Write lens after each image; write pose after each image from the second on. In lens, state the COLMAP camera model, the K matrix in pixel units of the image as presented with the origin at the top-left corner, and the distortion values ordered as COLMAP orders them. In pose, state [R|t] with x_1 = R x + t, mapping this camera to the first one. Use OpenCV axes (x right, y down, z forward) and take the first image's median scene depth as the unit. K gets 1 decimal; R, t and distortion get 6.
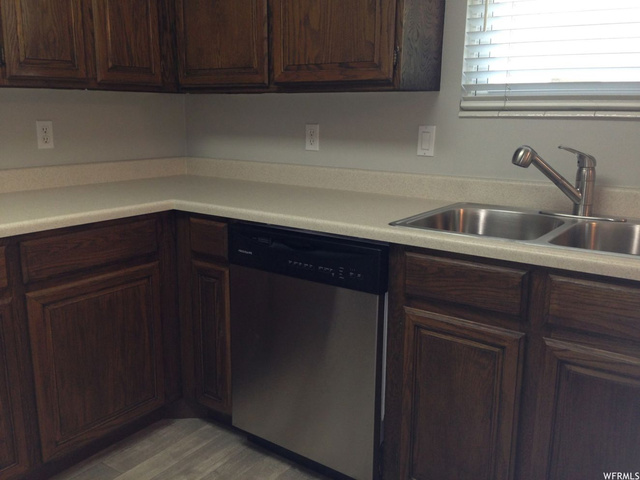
lens RADIAL K [[594.4, 0, 318.2], [0, 594.4, 244.9], [0, 0, 1]] dist [0.053563, 0.000000]
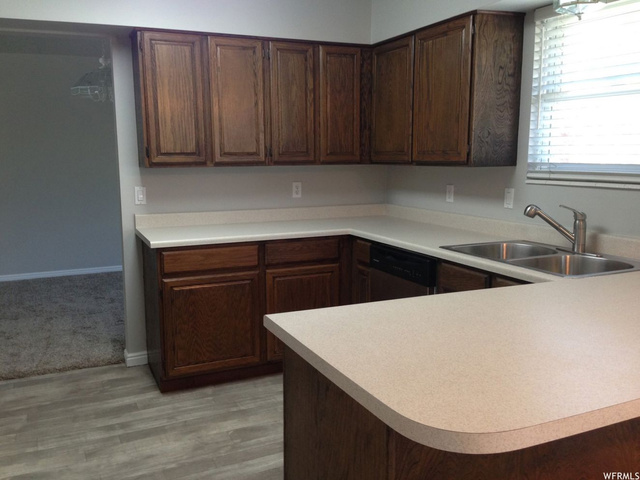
lens RADIAL K [[594.4, 0, 320.3], [0, 594.4, 241.0], [0, 0, 1]] dist [0.053563, 0.000000]
pose [[0.870692, 0.061633, -0.487952, 0.533853], [-0.099687, 0.993640, -0.052373, 0.059442], [0.481620, 0.094243, 0.871298, -0.544752]]
